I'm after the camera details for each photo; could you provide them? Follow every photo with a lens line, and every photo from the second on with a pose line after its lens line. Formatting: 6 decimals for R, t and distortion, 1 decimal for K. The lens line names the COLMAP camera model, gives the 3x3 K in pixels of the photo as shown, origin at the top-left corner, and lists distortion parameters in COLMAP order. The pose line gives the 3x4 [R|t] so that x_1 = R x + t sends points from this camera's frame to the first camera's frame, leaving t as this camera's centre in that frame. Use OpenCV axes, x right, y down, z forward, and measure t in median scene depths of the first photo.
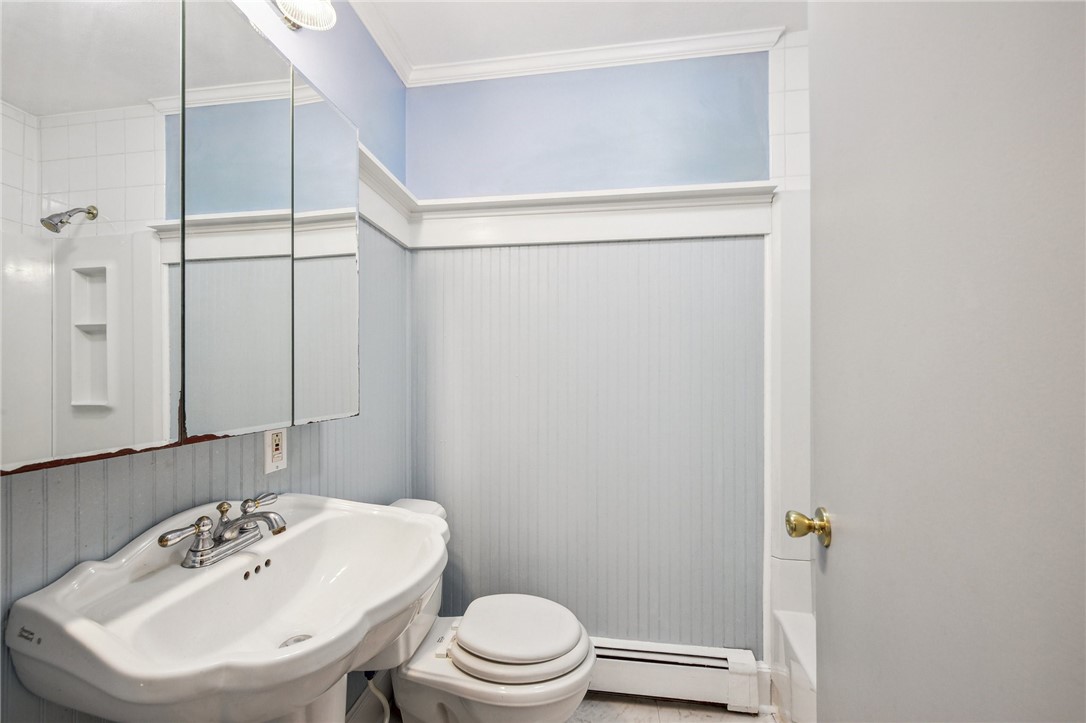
lens RADIAL K [[442.2, 0, 534.4], [0, 442.2, 356.3], [0, 0, 1]] dist [-0.002063, -0.000599]
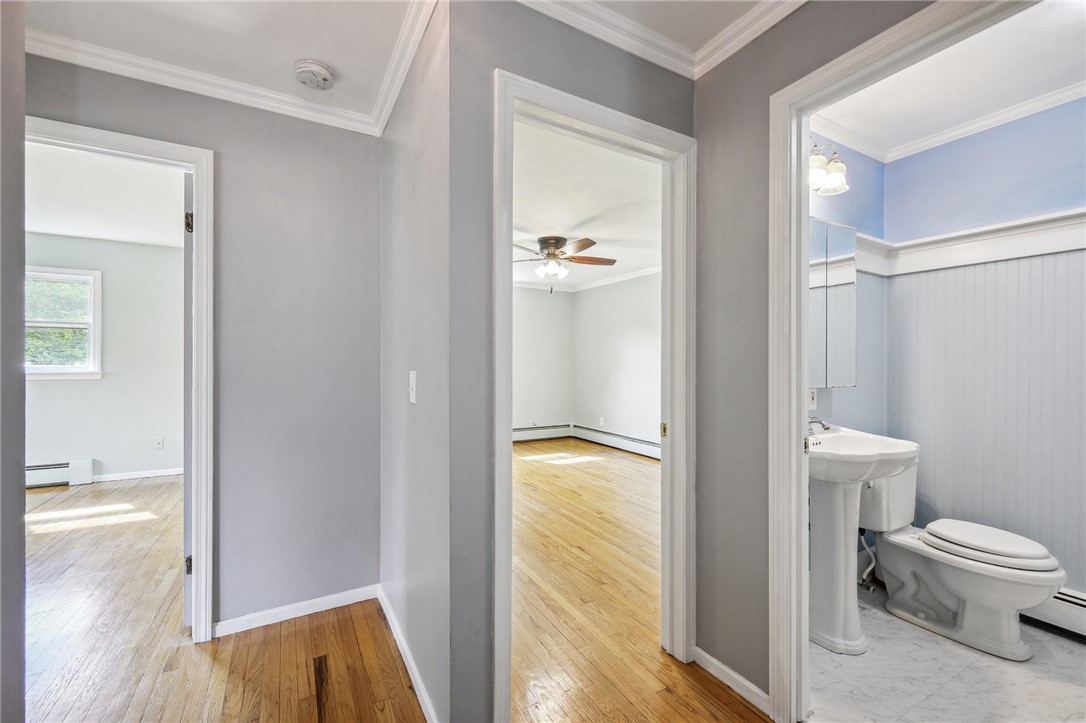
lens RADIAL K [[442.2, 0, 534.4], [0, 442.2, 356.3], [0, 0, 1]] dist [-0.002063, -0.000599]
pose [[0.602561, 0.006814, -0.798043, 0.196533], [0.020817, 0.999489, 0.024252, -0.047481], [0.797801, -0.031227, 0.602112, -0.886510]]
